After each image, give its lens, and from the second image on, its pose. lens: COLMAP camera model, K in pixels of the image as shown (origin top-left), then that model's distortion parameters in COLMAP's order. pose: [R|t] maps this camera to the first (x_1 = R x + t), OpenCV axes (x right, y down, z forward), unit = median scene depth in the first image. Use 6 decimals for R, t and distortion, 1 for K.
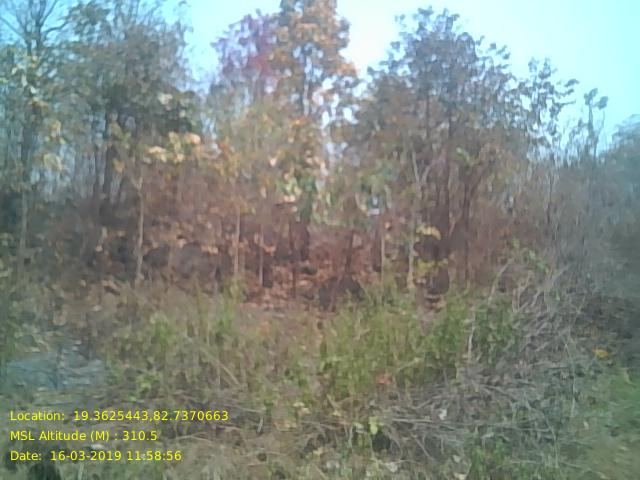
lens RADIAL K [[550.4, 0, 320.0], [0, 550.4, 240.0], [0, 0, 1]] dist [0.069880, -0.118858]
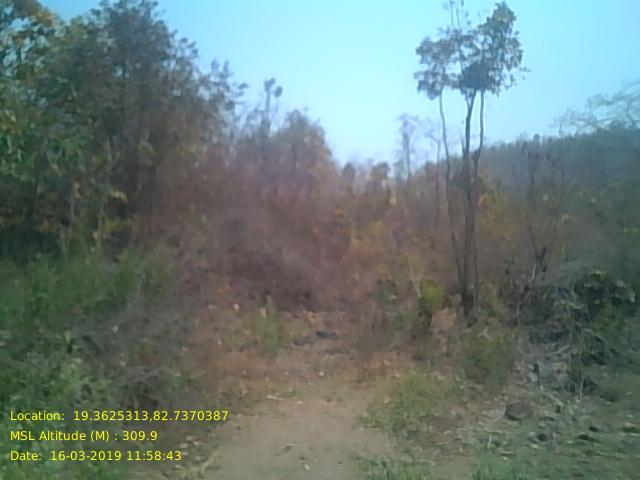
lens RADIAL K [[550.4, 0, 320.0], [0, 550.4, 240.0], [0, 0, 1]] dist [0.069880, -0.118858]
pose [[0.851169, 0.050461, 0.522461, -0.037856], [-0.095294, 0.993683, 0.059275, -0.027178], [-0.516170, -0.100240, 0.850600, -0.193320]]
